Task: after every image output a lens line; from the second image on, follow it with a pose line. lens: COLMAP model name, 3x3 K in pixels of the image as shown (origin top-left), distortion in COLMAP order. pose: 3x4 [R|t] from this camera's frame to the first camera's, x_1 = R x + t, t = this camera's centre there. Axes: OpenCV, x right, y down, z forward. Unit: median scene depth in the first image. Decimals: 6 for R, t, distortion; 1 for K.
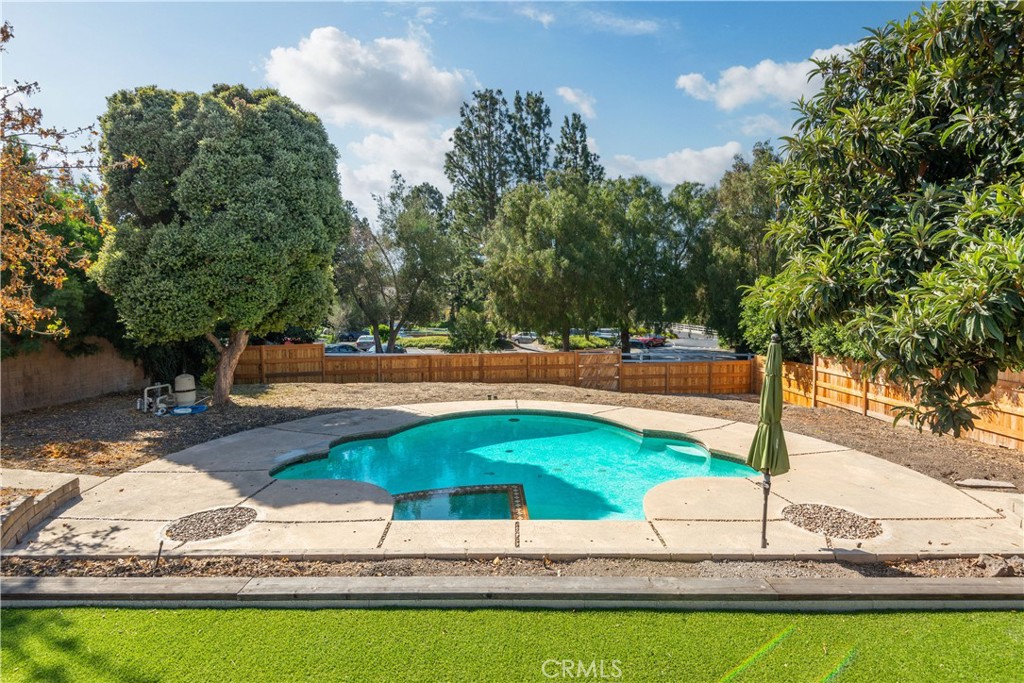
lens RADIAL K [[522.8, 0, 495.0], [0, 522.8, 321.9], [0, 0, 1]] dist [0.009051, -0.004014]
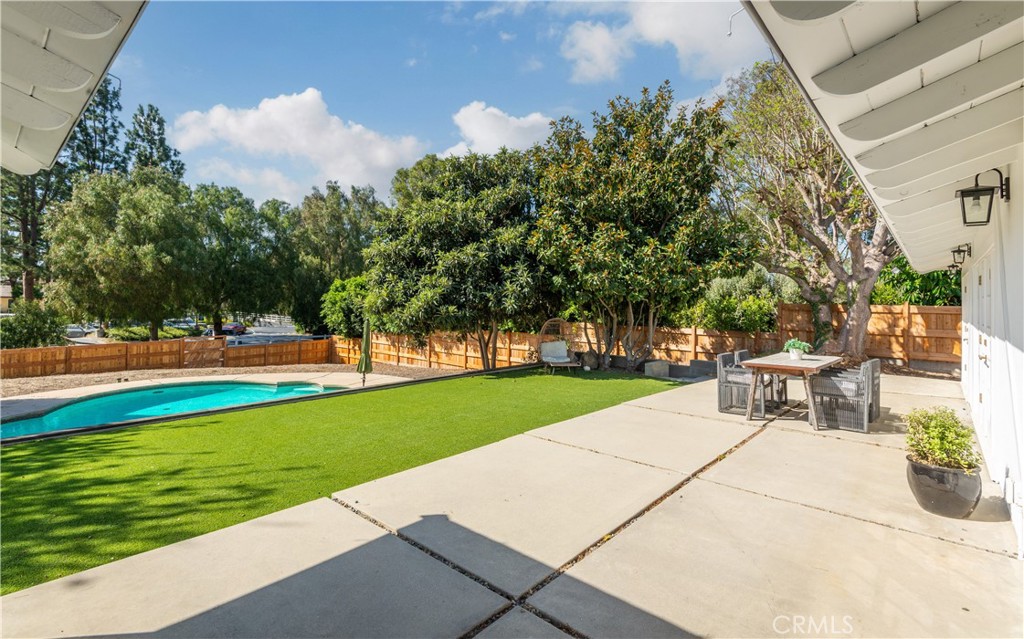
lens RADIAL K [[480.4, 0, 515.9], [0, 480.4, 322.4], [0, 0, 1]] dist [0.005178, 0.001295]
pose [[0.654932, -0.024449, 0.755292, -0.145914], [0.006272, 0.999618, 0.026920, -0.002563], [-0.755662, -0.012894, 0.654835, -0.206455]]
